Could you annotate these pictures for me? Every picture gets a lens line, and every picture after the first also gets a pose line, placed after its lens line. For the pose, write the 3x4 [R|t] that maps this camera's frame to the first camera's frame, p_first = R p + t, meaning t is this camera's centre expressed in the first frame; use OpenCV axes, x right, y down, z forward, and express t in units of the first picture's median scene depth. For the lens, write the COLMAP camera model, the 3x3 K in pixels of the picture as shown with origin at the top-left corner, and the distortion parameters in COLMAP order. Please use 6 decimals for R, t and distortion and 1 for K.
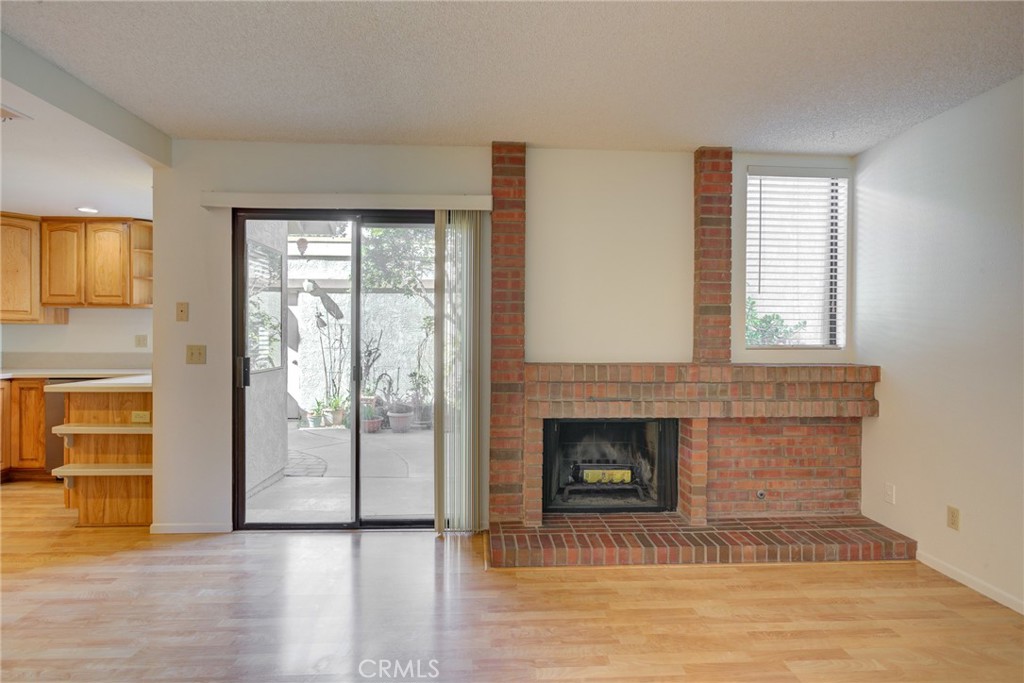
lens RADIAL K [[507.6, 0, 512.0], [0, 507.6, 341.5], [0, 0, 1]] dist [-0.004624, -0.000758]
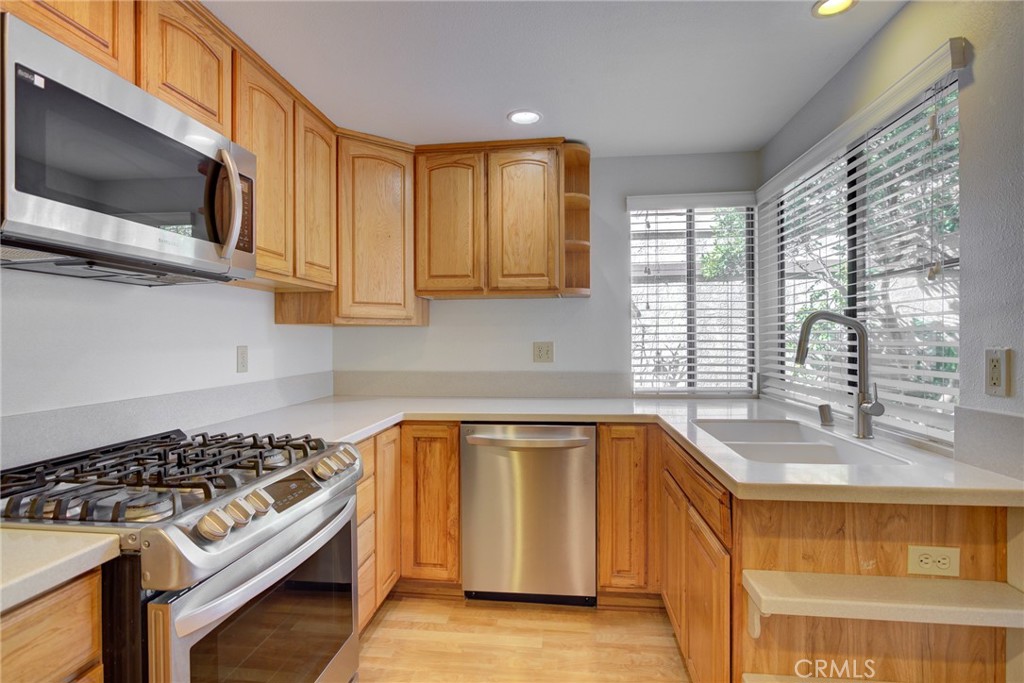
lens RADIAL K [[521.4, 0, 512.0], [0, 521.4, 341.5], [0, 0, 1]] dist [-0.002825, 0.000758]
pose [[0.983774, -0.011829, -0.179021, -0.707366], [0.010875, 0.999921, -0.006308, -0.010607], [0.179082, 0.004259, 0.983825, 0.411769]]
